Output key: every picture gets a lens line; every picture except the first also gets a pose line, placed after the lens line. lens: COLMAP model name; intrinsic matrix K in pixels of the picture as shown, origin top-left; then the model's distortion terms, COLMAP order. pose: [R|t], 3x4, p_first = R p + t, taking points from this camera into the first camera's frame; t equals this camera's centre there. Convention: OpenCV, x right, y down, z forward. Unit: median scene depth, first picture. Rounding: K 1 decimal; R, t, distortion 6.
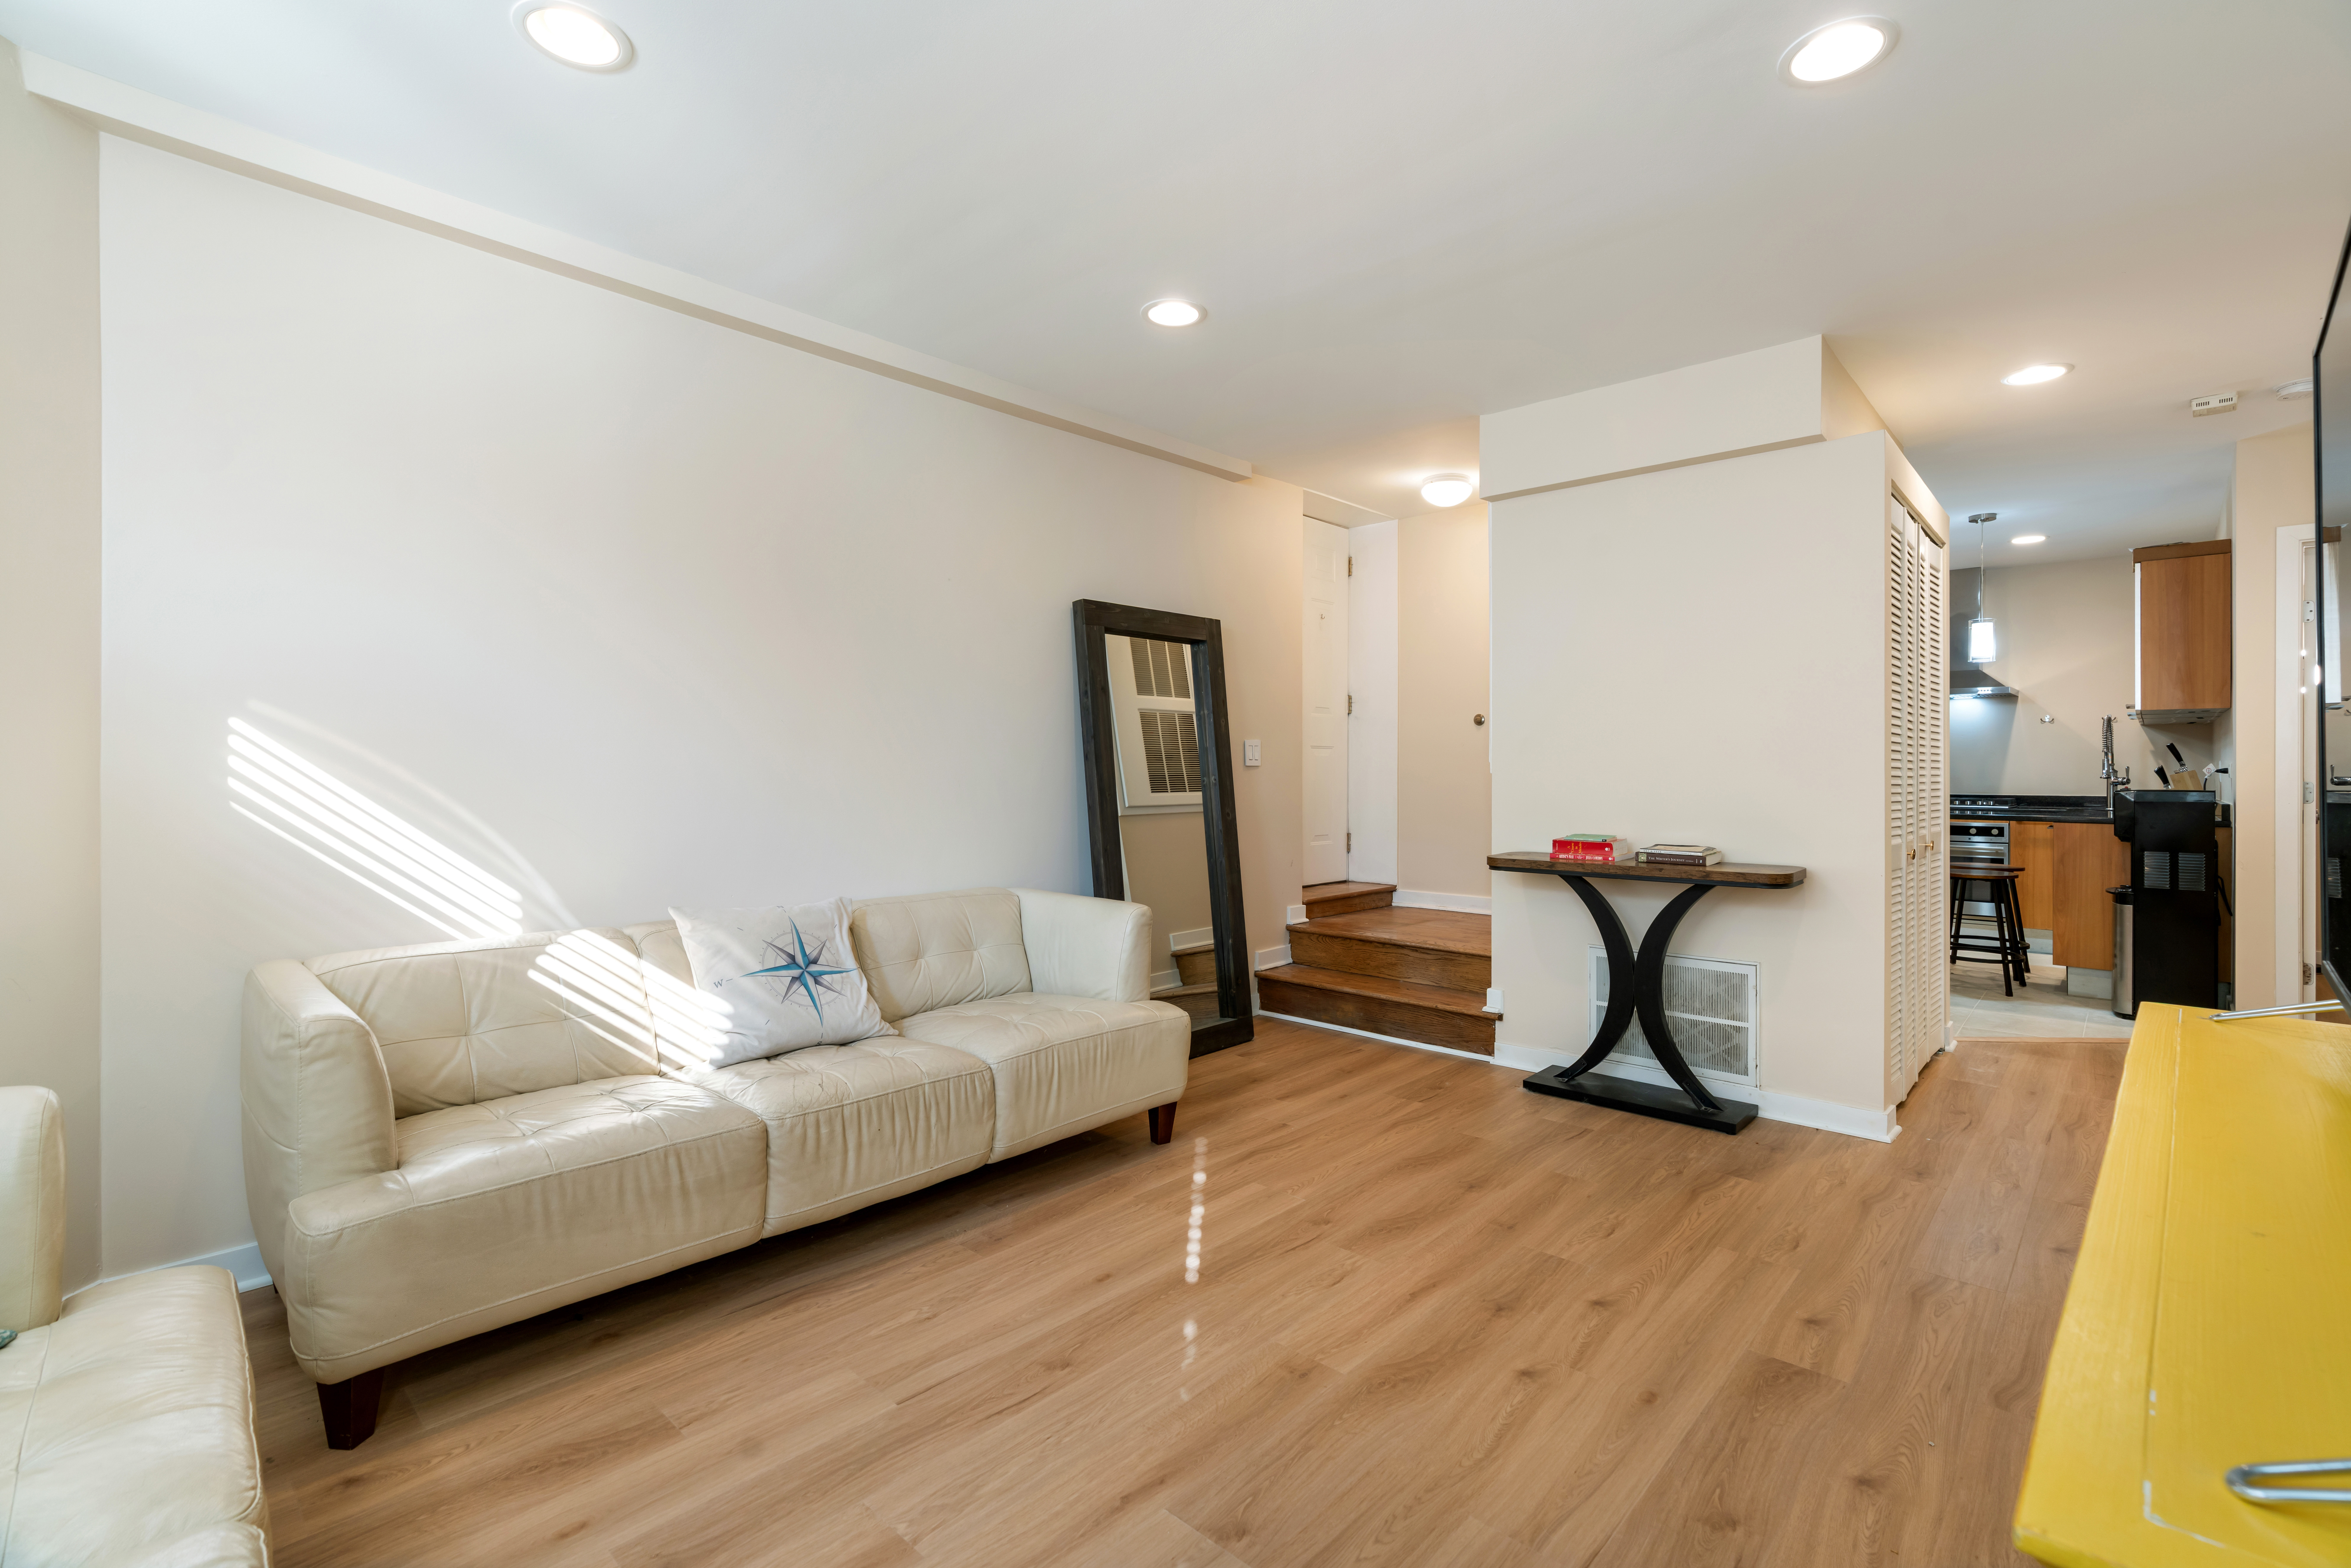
lens RADIAL K [[1053.9, 0, 1179.0], [0, 1053.9, 772.2], [0, 0, 1]] dist [-0.009832, 0.000828]
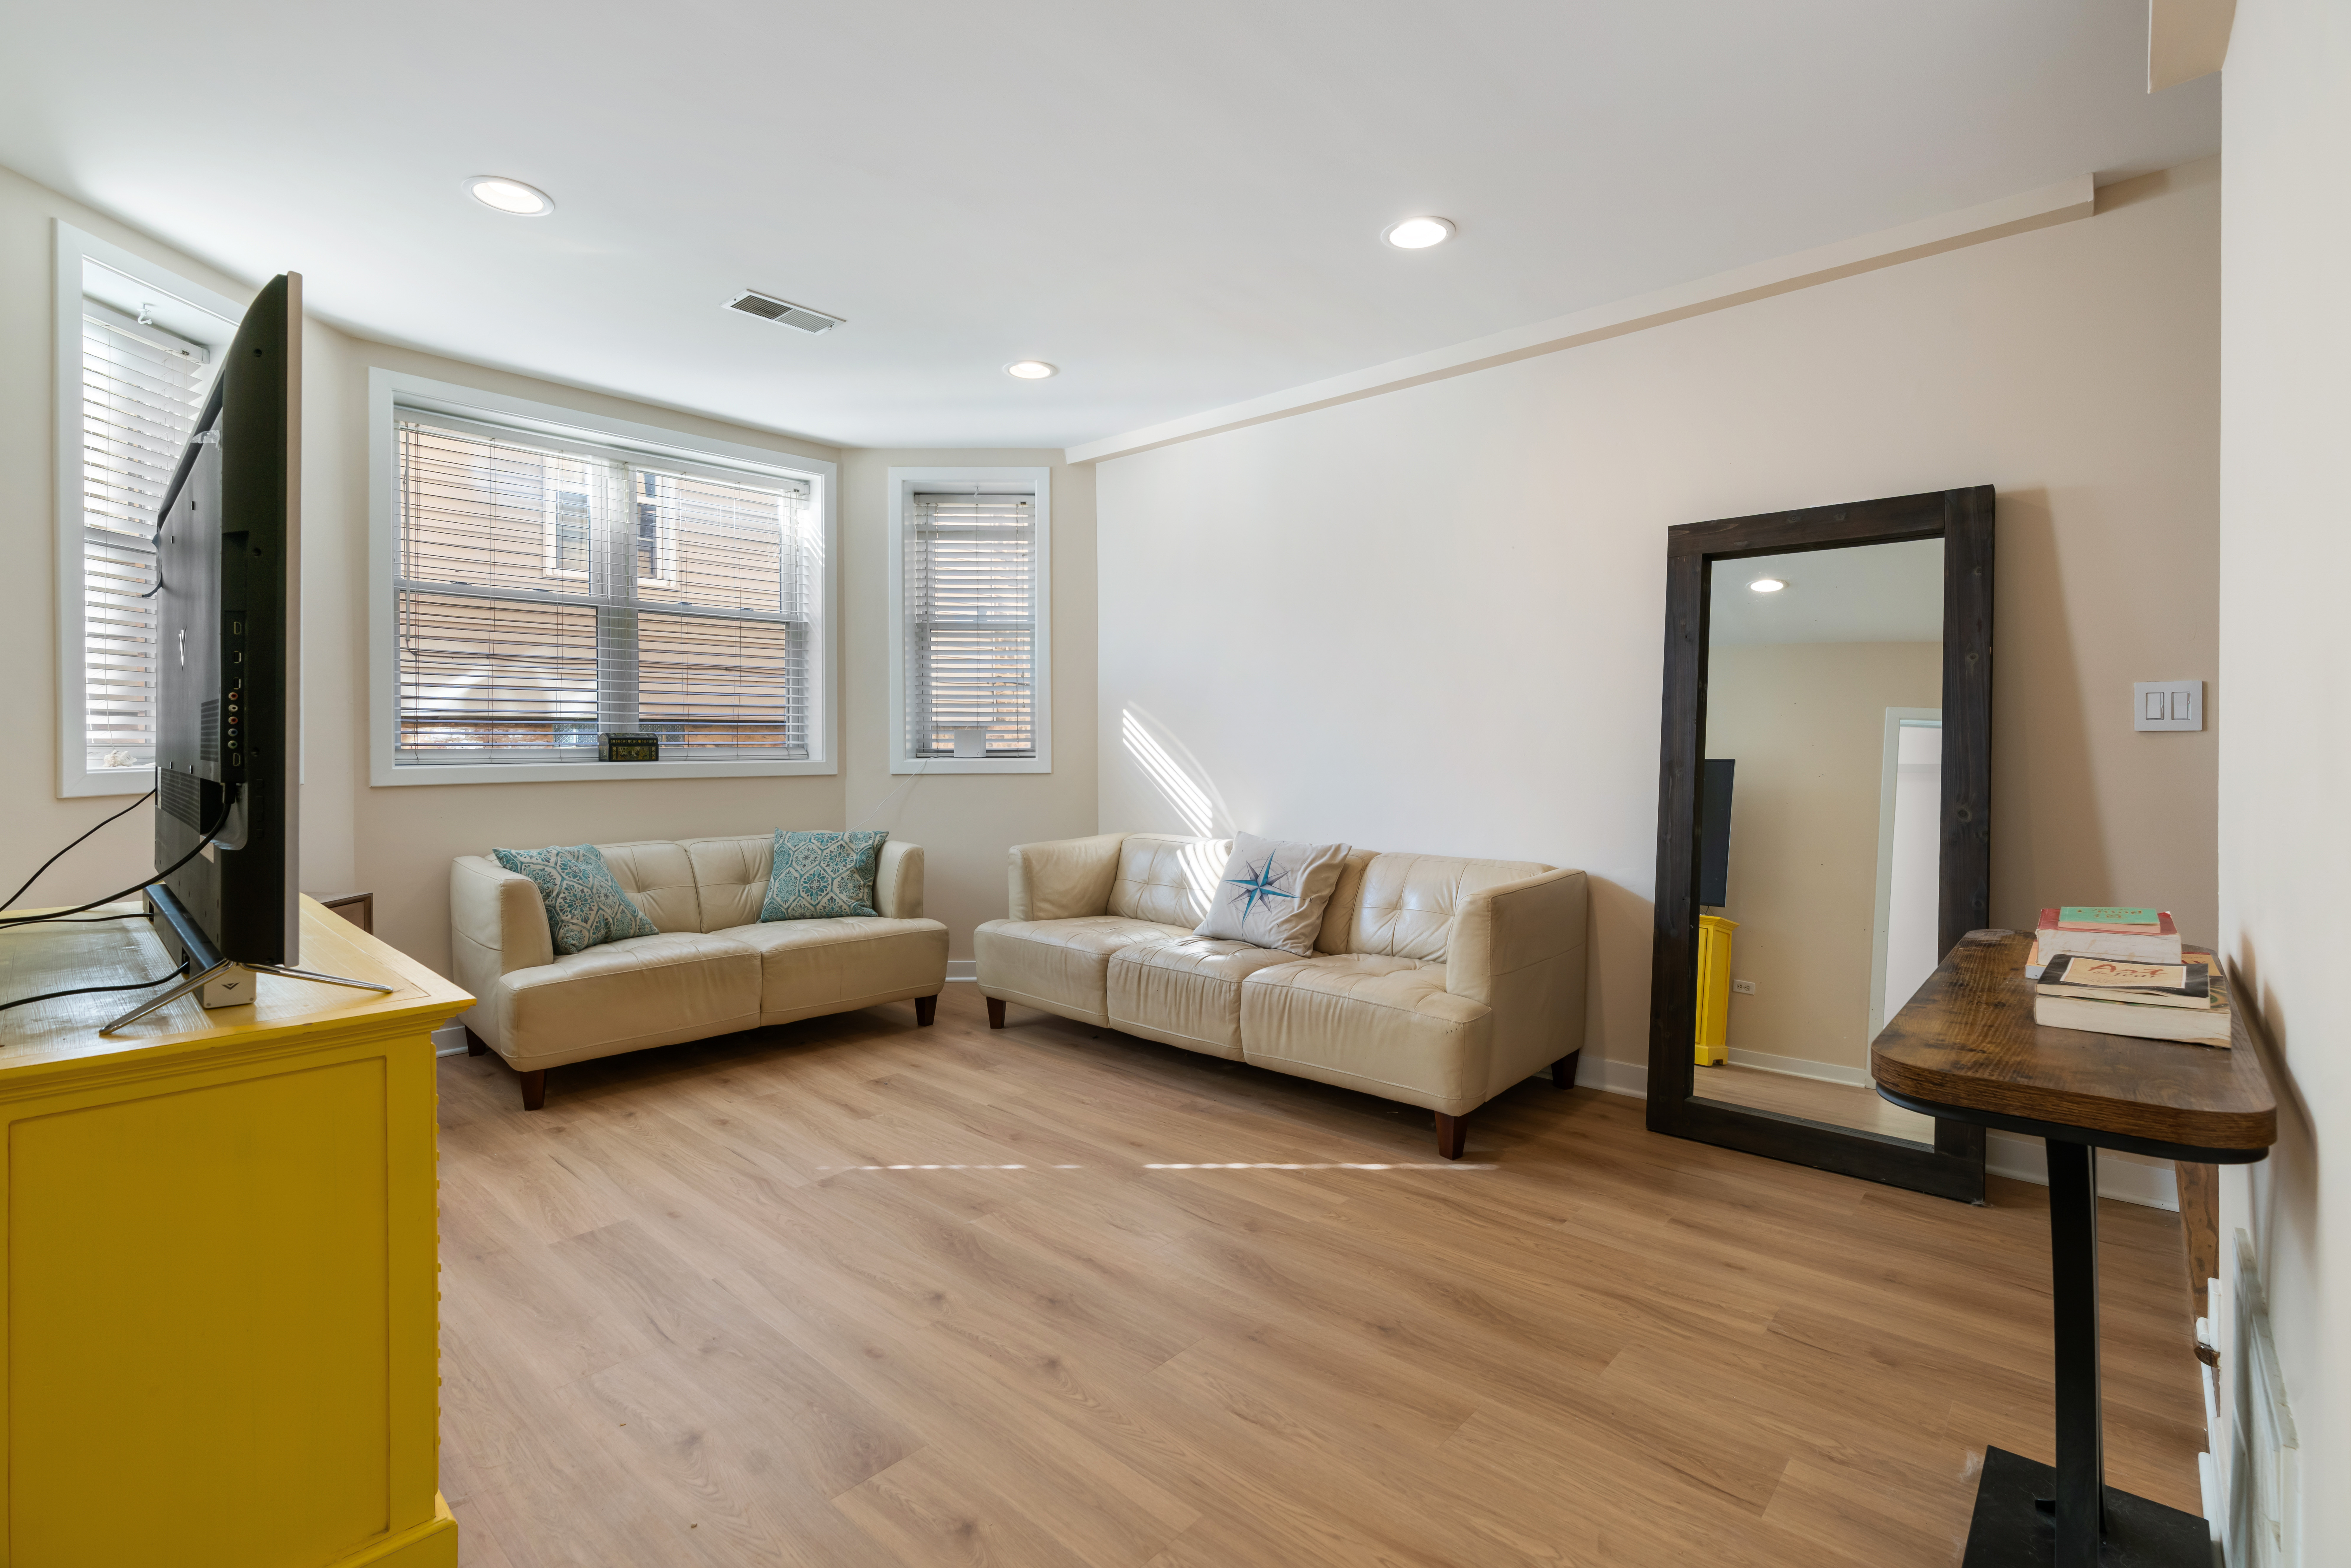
lens RADIAL K [[1066.7, 0, 1187.2], [0, 1066.7, 751.8], [0, 0, 1]] dist [-0.011822, -0.000106]
pose [[0.017774, 0.009572, -0.999796, 0.970602], [0.000141, 0.999954, 0.009576, -0.000694], [0.999842, -0.000311, 0.017772, 0.841400]]
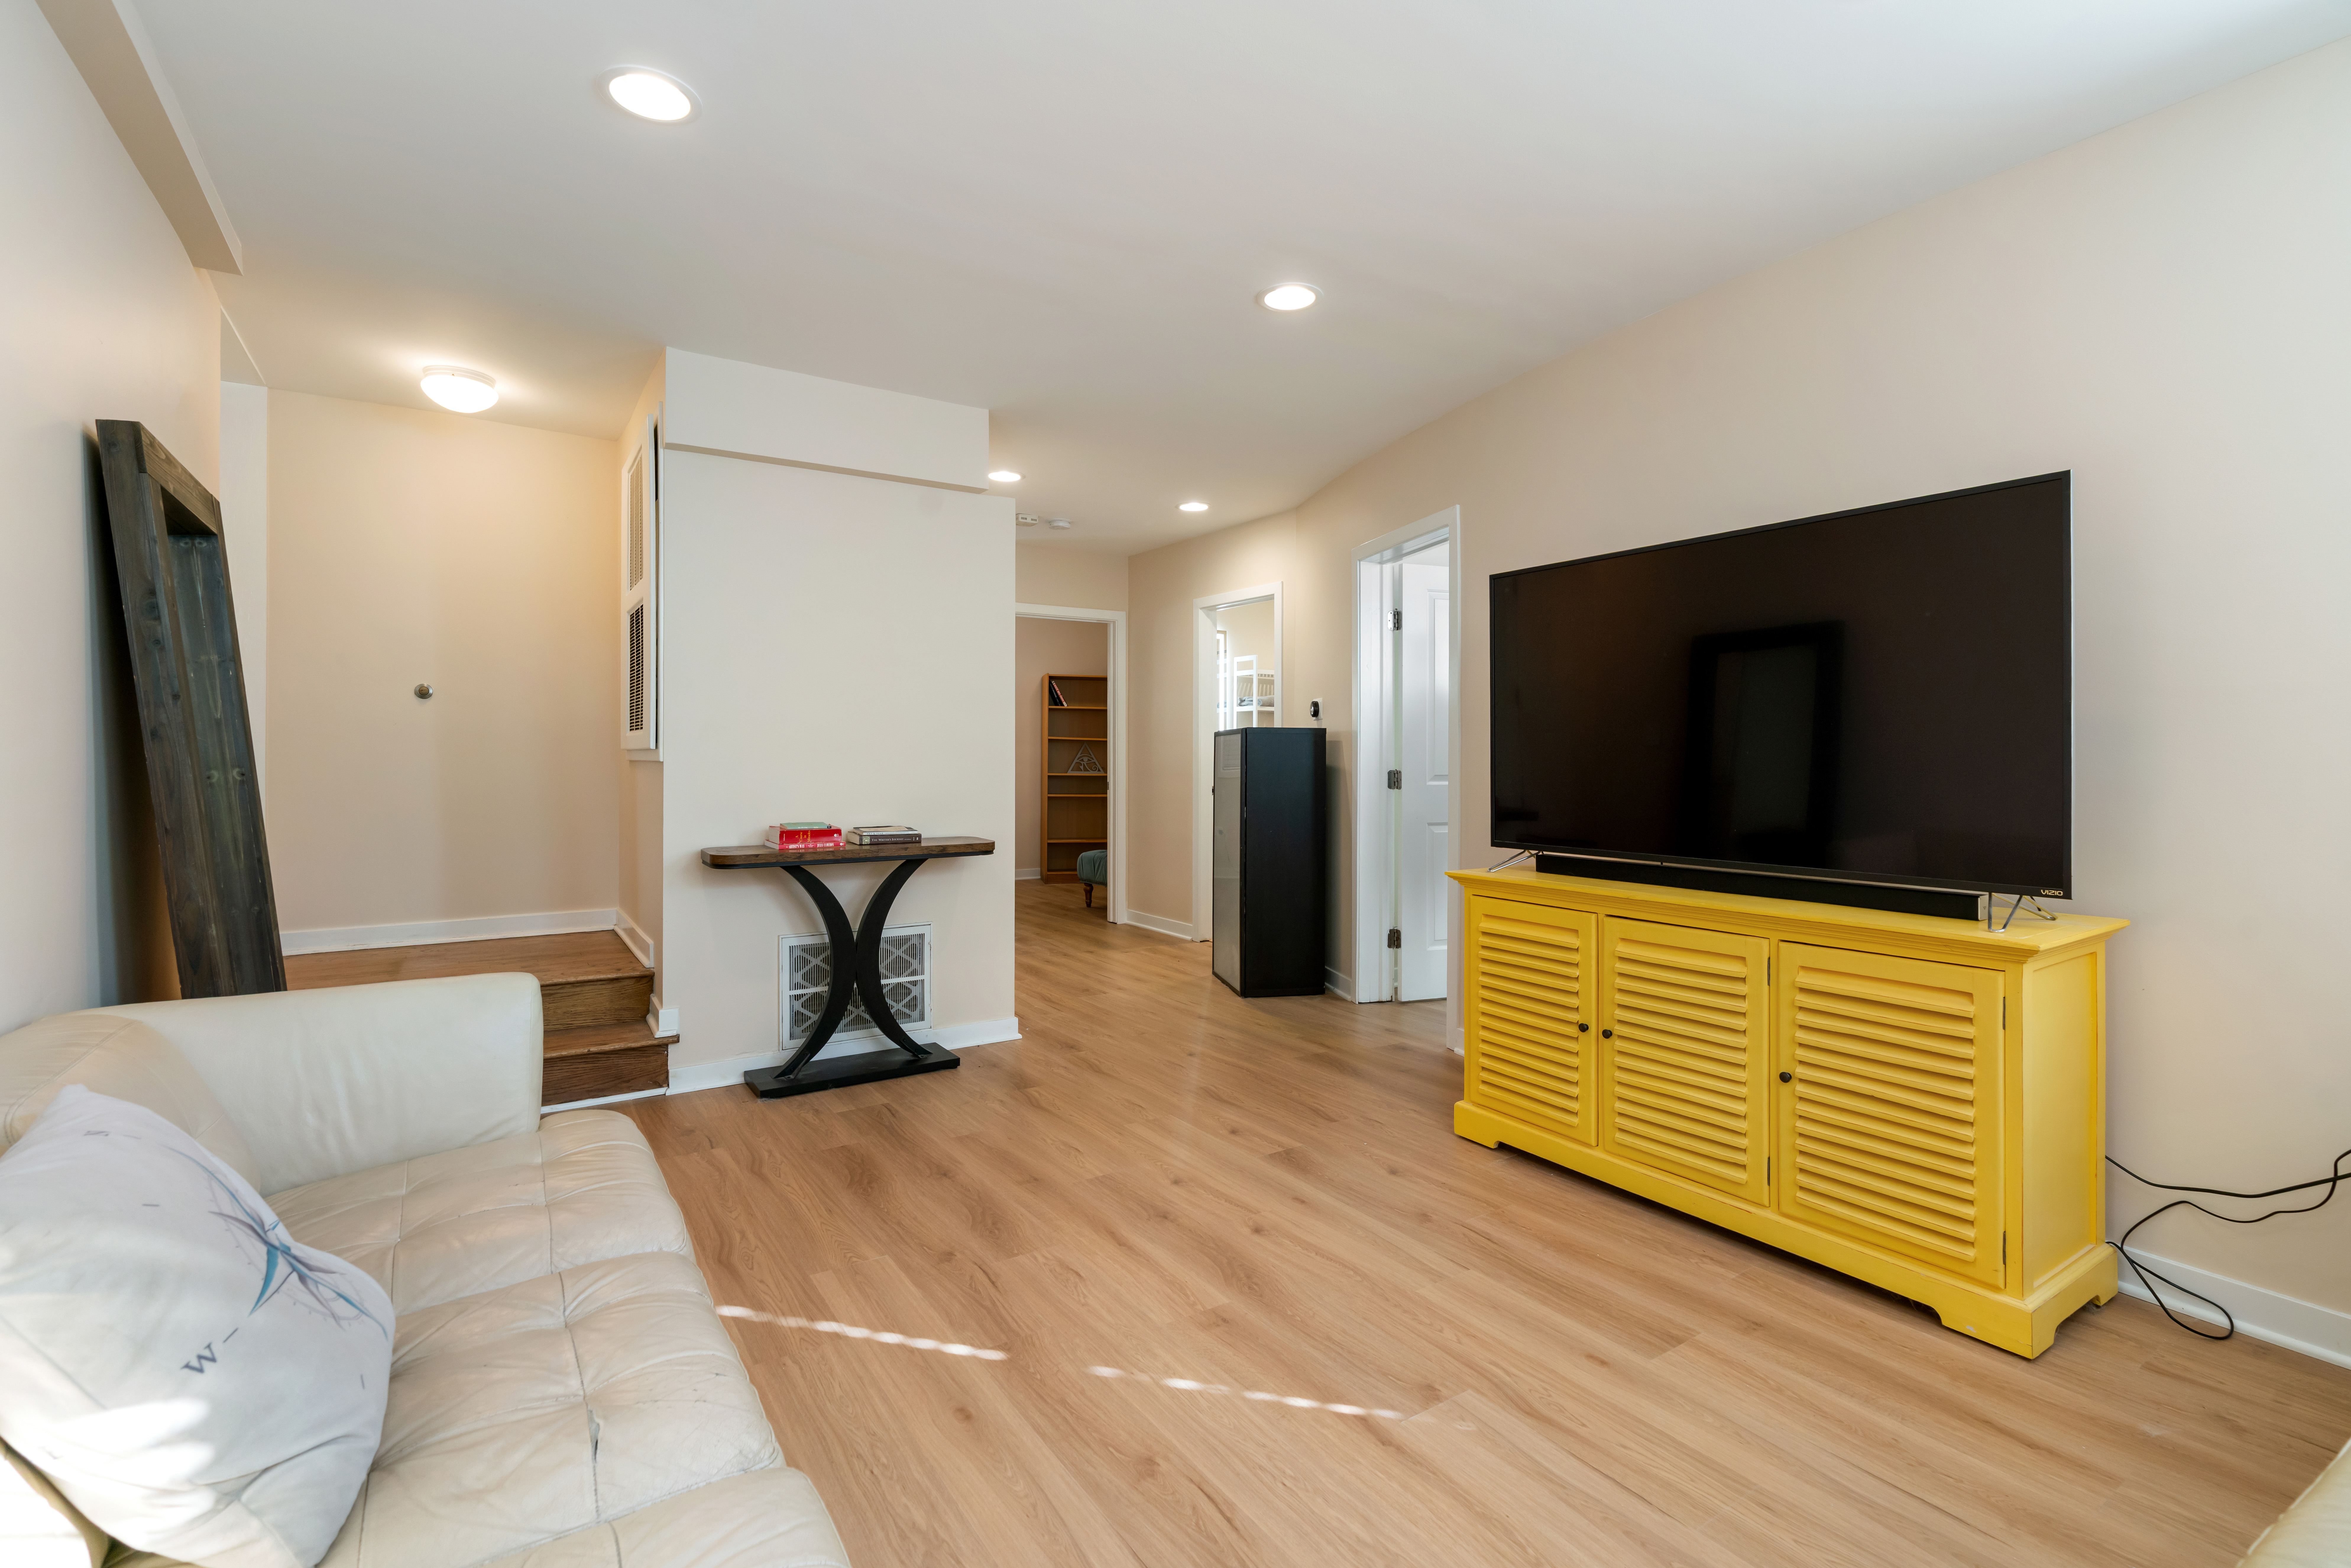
lens RADIAL K [[1066.7, 0, 1187.2], [0, 1066.7, 751.8], [0, 0, 1]] dist [-0.011822, -0.000106]
pose [[0.227878, 0.003303, 0.973684, -0.647664], [0.002245, 0.999990, -0.003918, -0.003862], [-0.973687, 0.003078, 0.227868, 0.533921]]
